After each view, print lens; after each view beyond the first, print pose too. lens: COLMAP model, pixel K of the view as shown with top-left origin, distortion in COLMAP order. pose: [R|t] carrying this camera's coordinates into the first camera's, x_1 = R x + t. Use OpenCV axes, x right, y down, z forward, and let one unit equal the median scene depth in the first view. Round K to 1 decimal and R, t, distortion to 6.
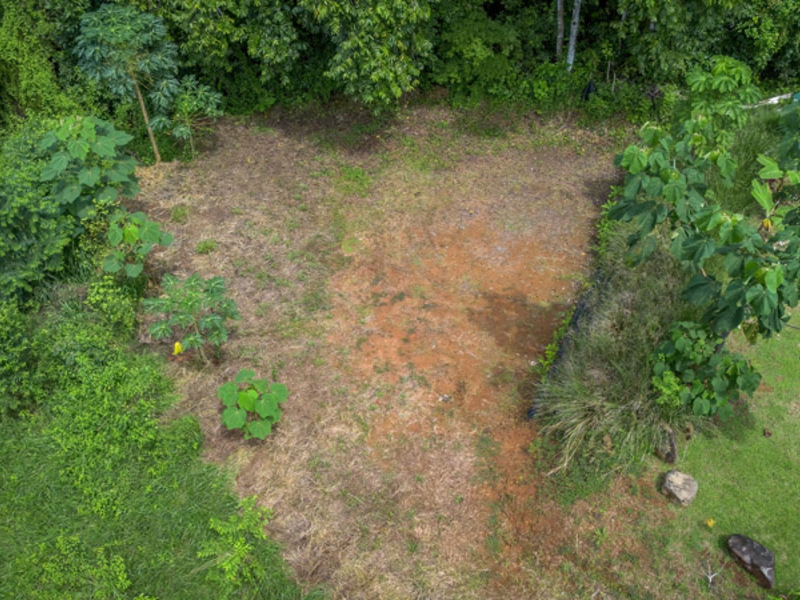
lens RADIAL K [[763.6, 0, 399.7], [0, 763.6, 299.6], [0, 0, 1]] dist [0.037380, 0.000000]
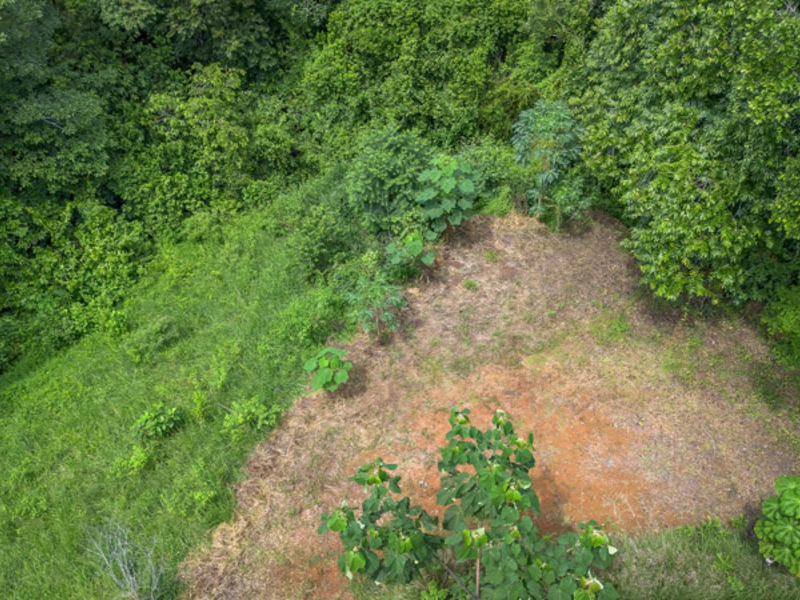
lens RADIAL K [[763.6, 0, 399.7], [0, 763.6, 300.2], [0, 0, 1]] dist [0.037380, 0.000000]
pose [[0.414069, 0.629536, -0.657443, 0.557648], [-0.615370, 0.725813, 0.307433, -0.369205], [0.670721, 0.277272, 0.687934, 0.036960]]
